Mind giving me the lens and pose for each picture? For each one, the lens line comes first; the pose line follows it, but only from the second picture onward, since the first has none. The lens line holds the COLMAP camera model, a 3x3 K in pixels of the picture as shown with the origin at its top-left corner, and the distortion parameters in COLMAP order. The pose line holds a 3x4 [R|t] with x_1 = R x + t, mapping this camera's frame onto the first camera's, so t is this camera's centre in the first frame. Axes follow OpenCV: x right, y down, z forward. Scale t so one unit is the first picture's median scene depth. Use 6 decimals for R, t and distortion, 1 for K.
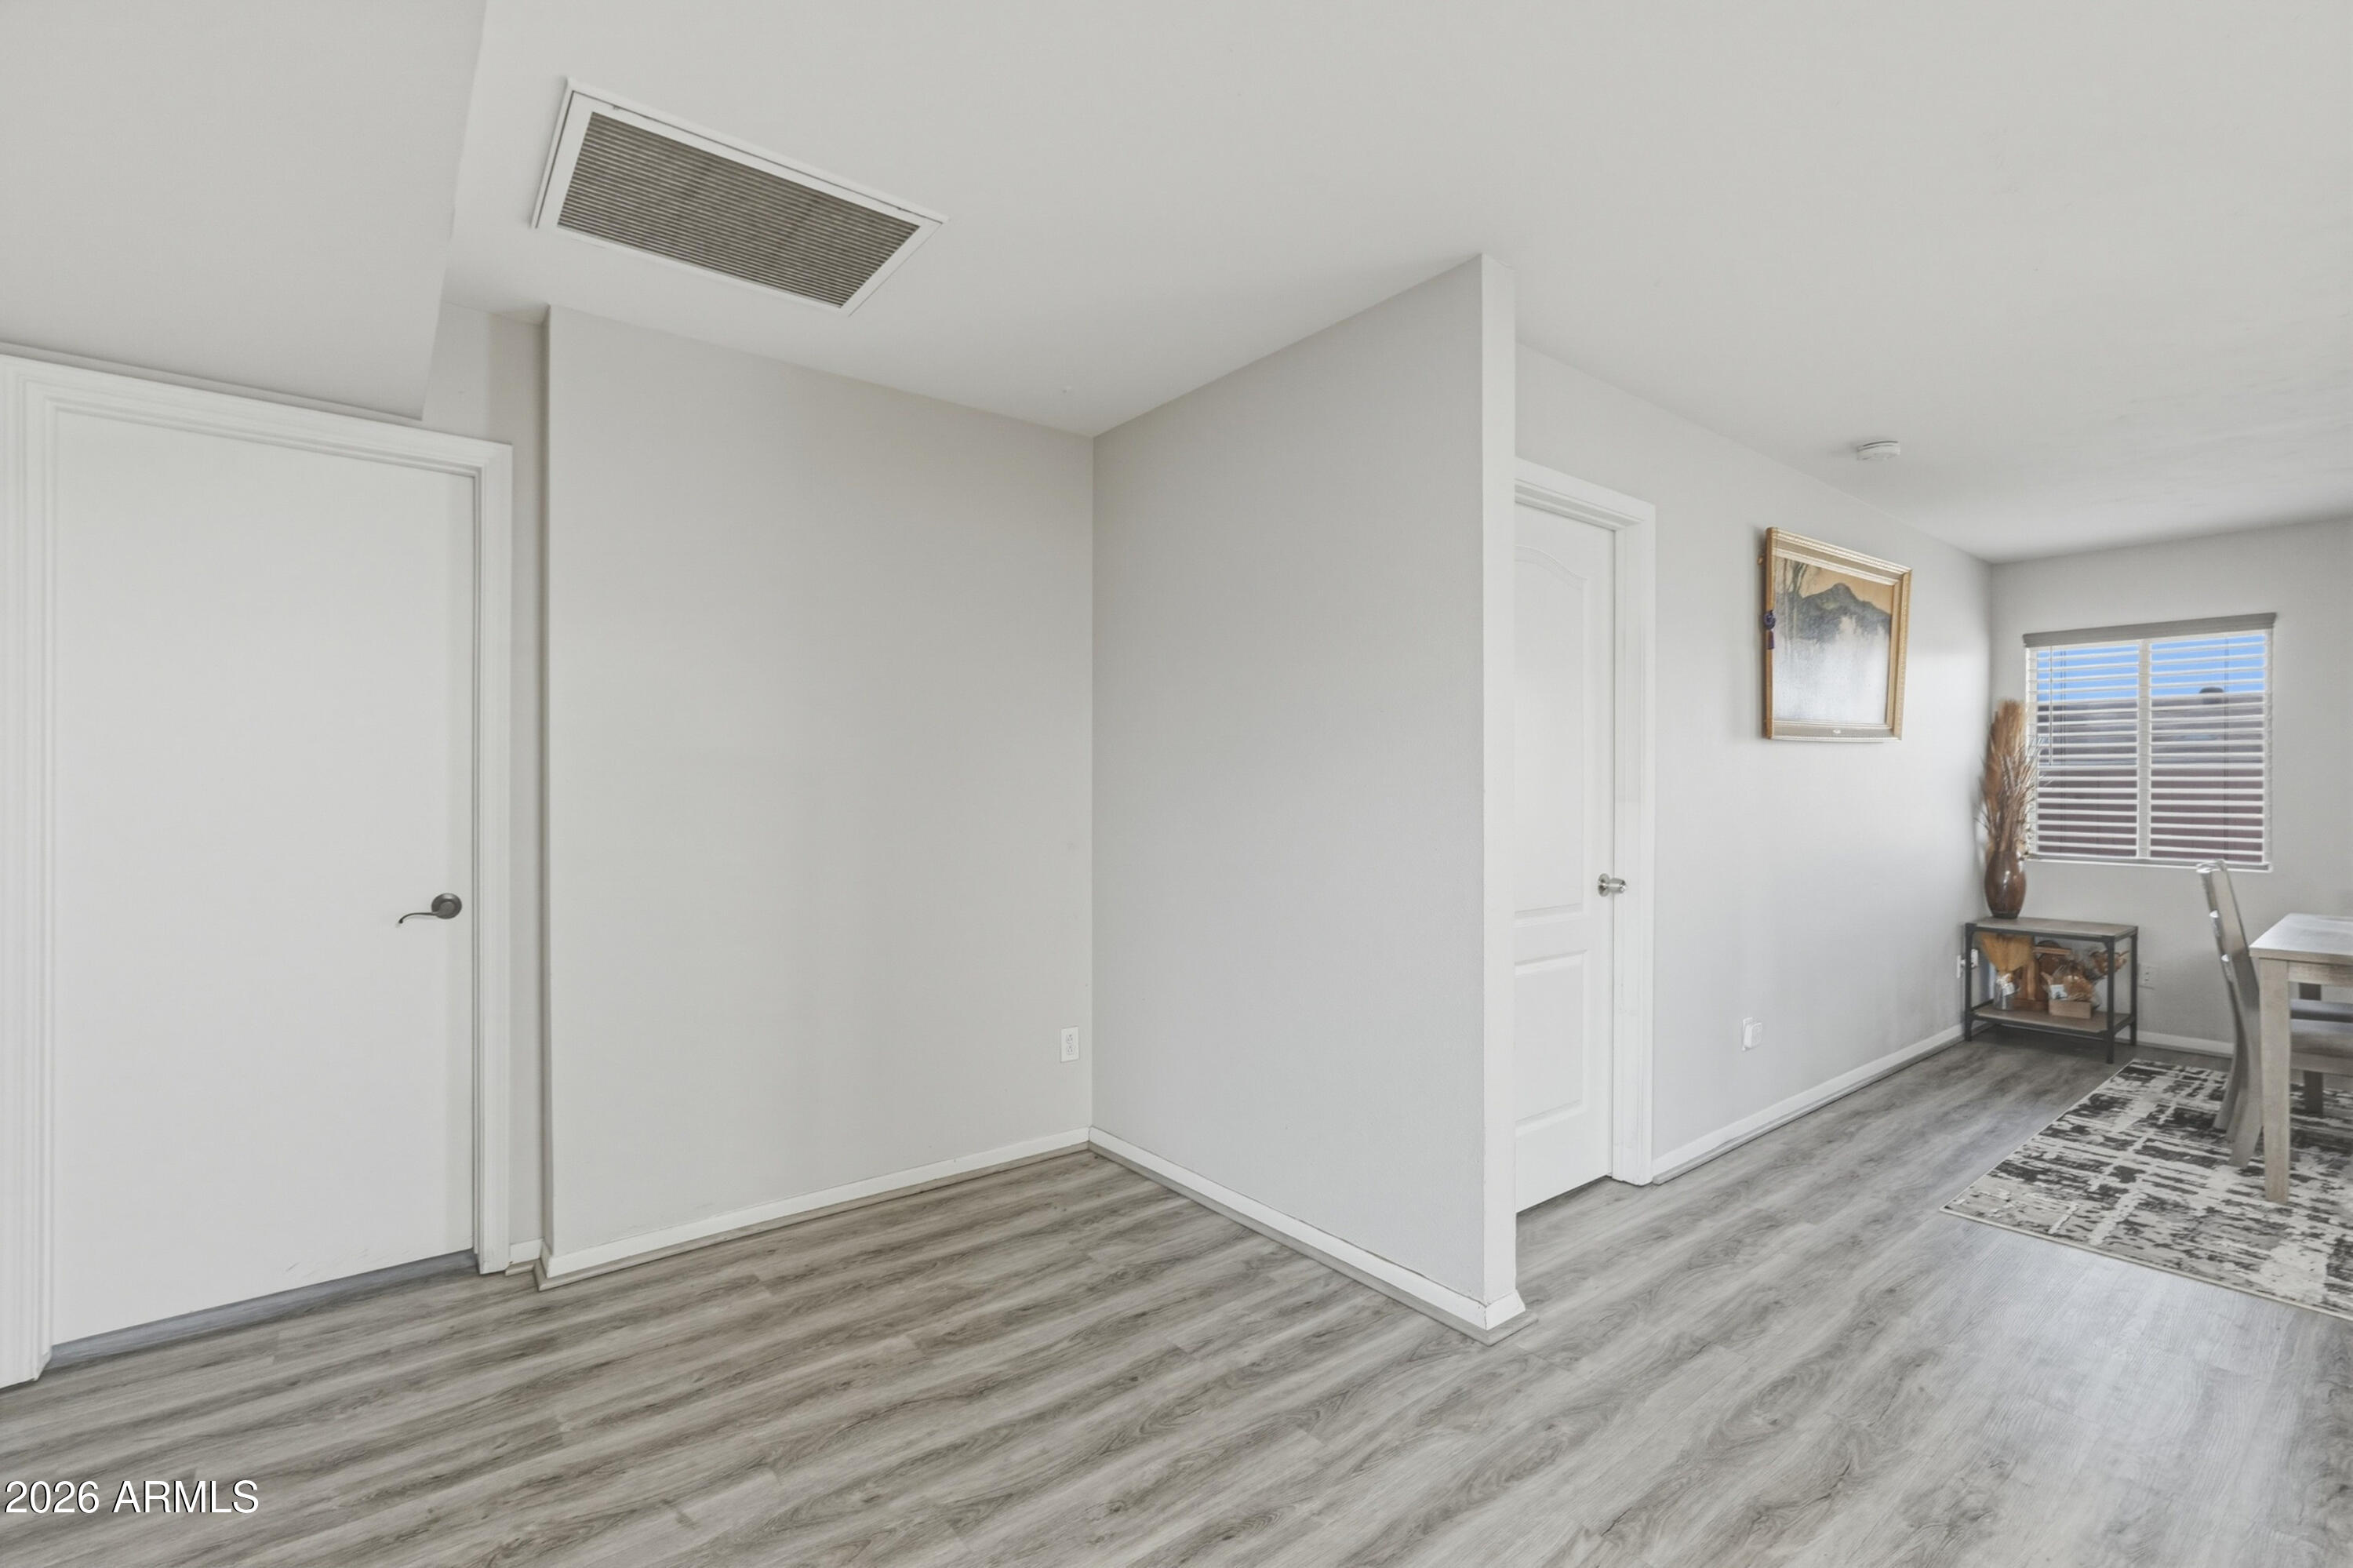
lens RADIAL K [[1050.4, 0, 1155.2], [0, 1050.4, 777.9], [0, 0, 1]] dist [-0.013784, 0.007249]
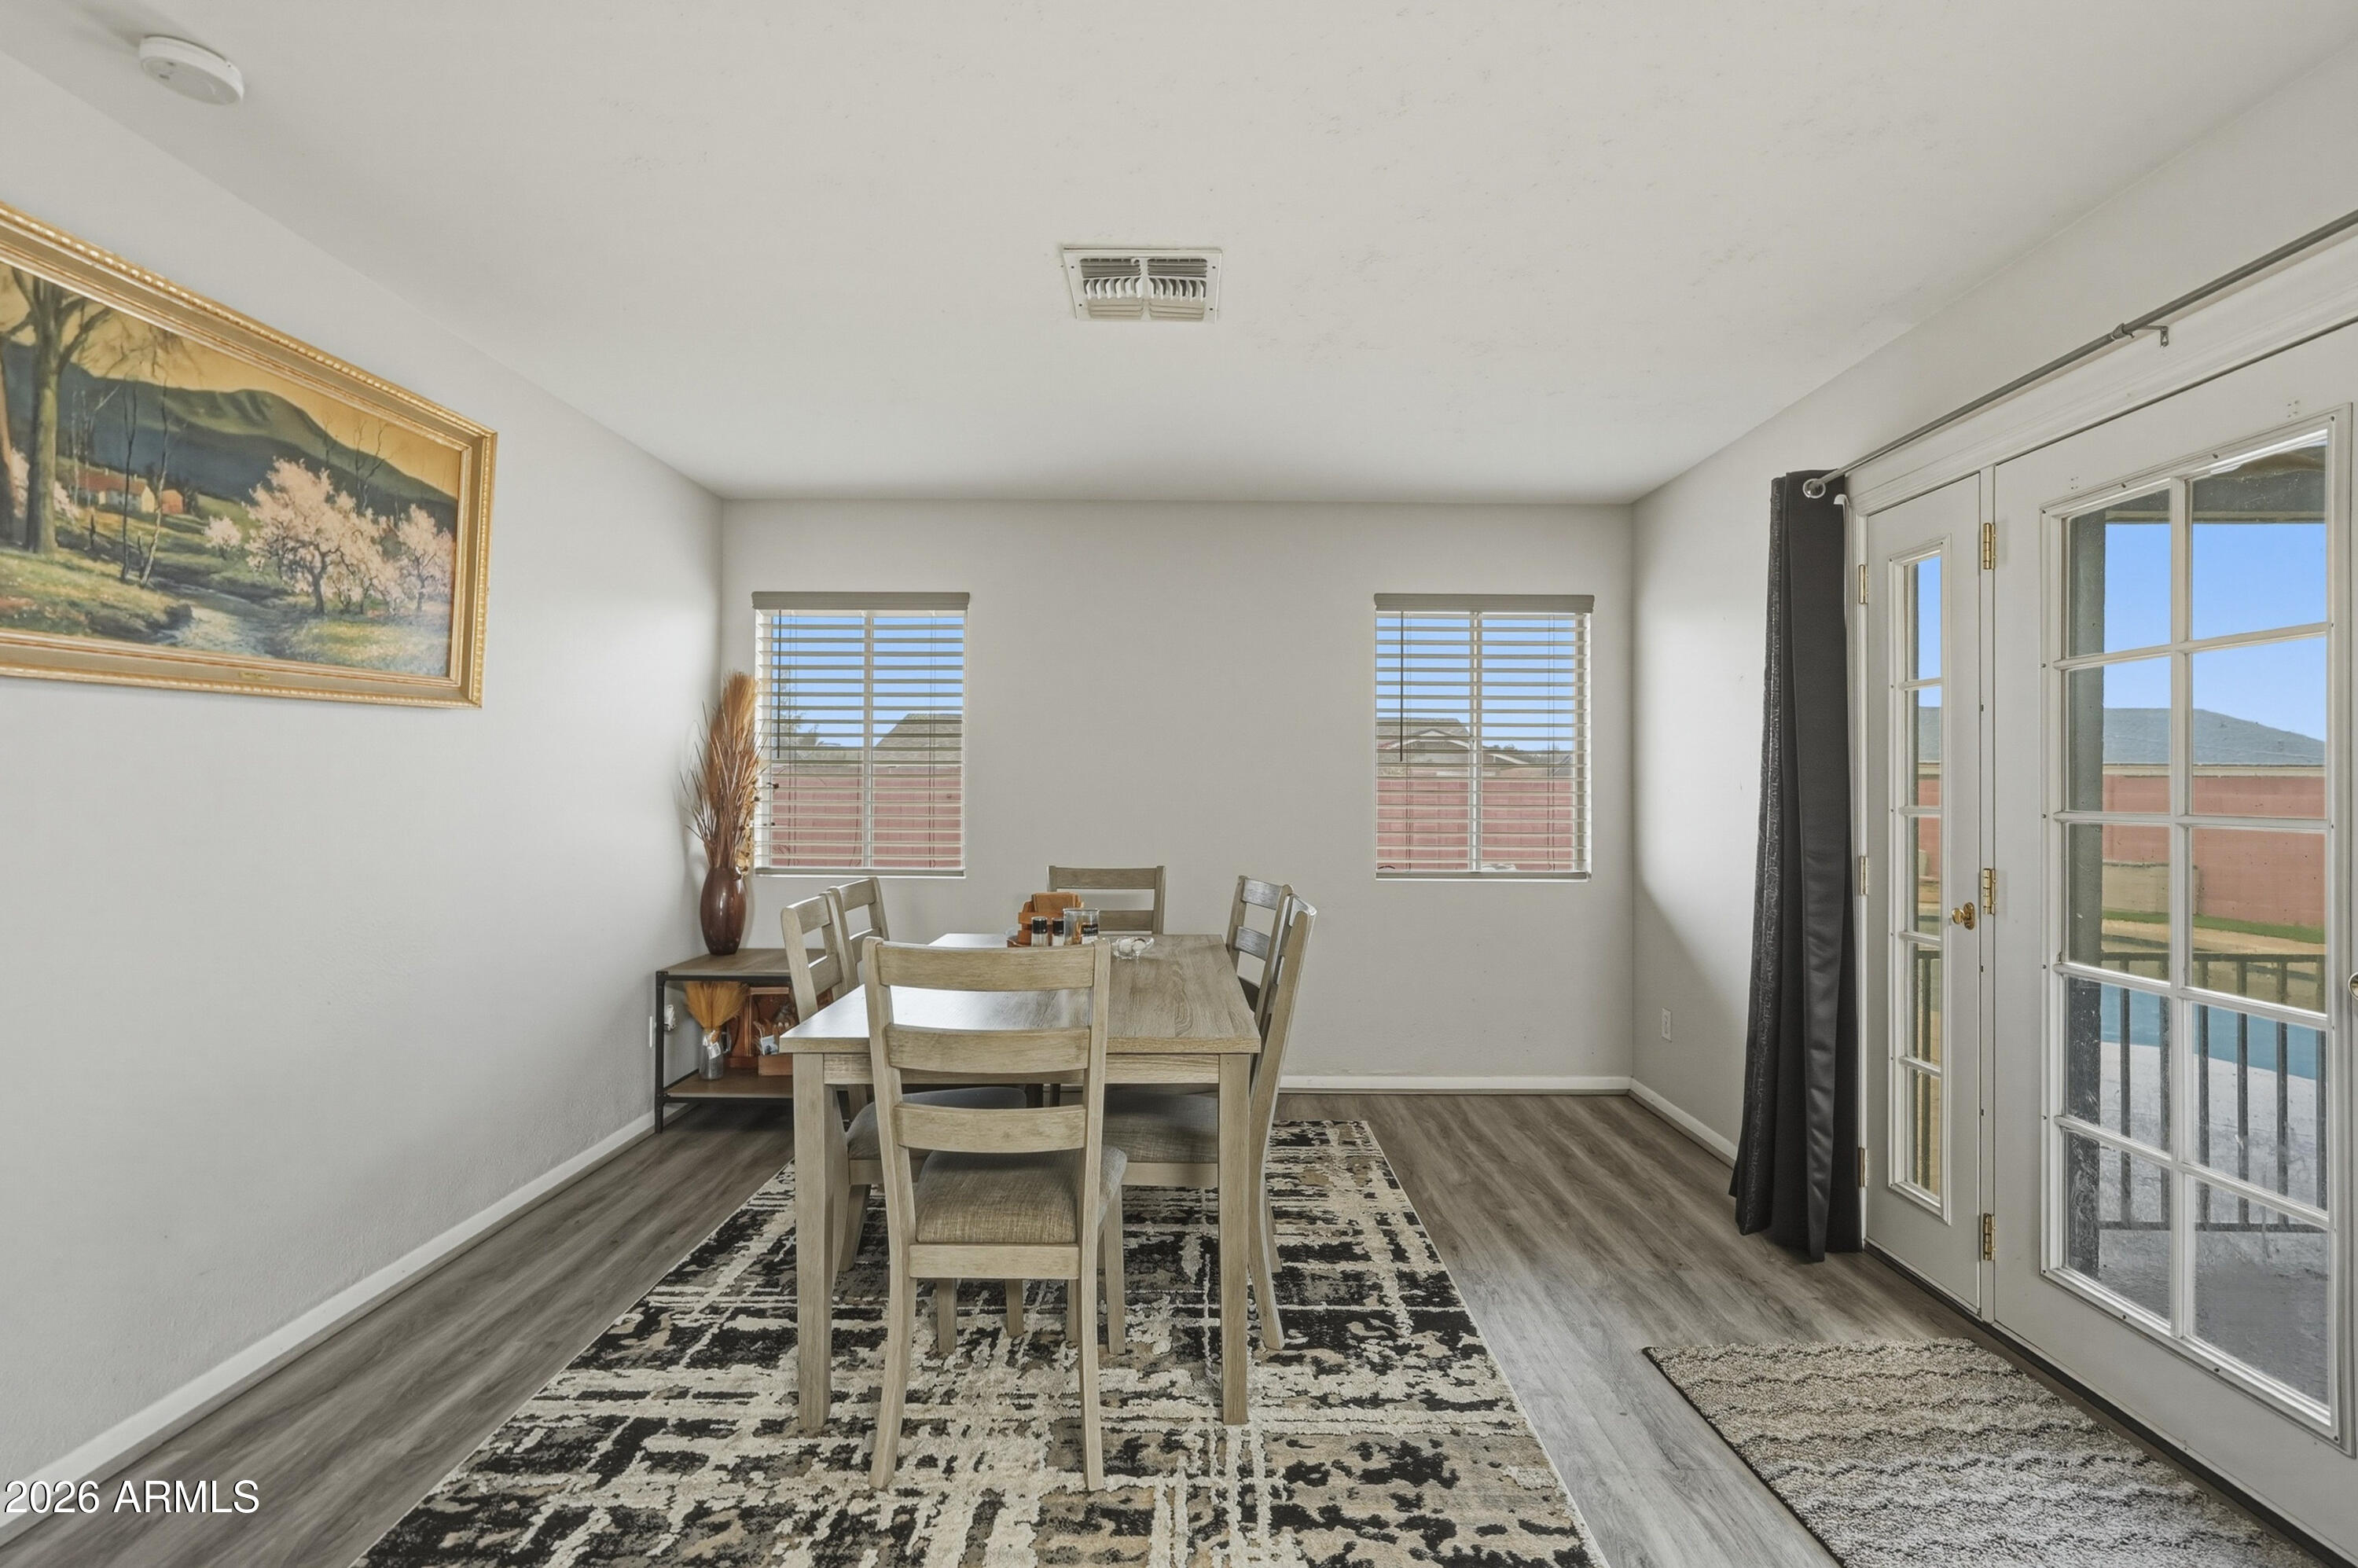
lens RADIAL K [[1052.6, 0, 1184.1], [0, 1052.6, 791.1], [0, 0, 1]] dist [-0.013784, 0.007249]
pose [[0.622795, -0.003501, 0.782377, 0.615222], [-0.004092, 0.999962, 0.007733, 0.007817], [-0.782375, -0.008018, 0.622757, 0.365270]]
